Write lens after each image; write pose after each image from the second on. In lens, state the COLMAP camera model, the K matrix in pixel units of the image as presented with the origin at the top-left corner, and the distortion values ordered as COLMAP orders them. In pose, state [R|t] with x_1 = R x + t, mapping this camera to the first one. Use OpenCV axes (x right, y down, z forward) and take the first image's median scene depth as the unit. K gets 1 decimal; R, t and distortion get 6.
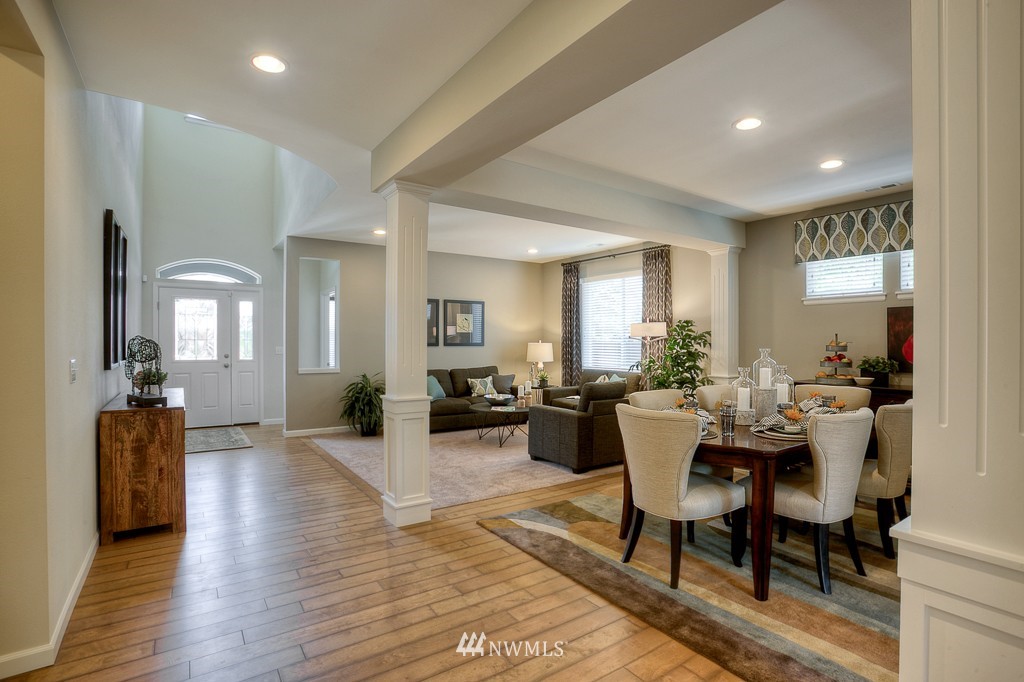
lens RADIAL K [[496.8, 0, 532.4], [0, 496.8, 346.7], [0, 0, 1]] dist [-0.052127, 0.020514]
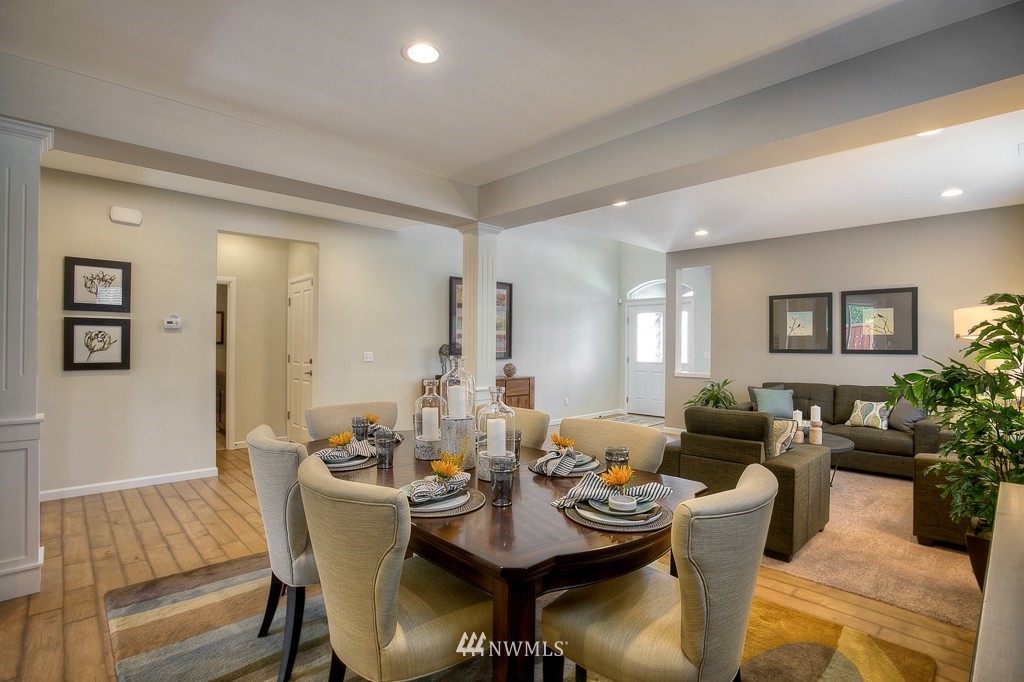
lens RADIAL K [[496.8, 0, 519.6], [0, 496.8, 343.0], [0, 0, 1]] dist [-0.052127, 0.020514]
pose [[0.151936, -0.002642, -0.988387, 0.477732], [-0.017500, 0.999832, -0.005362, -0.005125], [0.988235, 0.018111, 0.151864, 0.414425]]
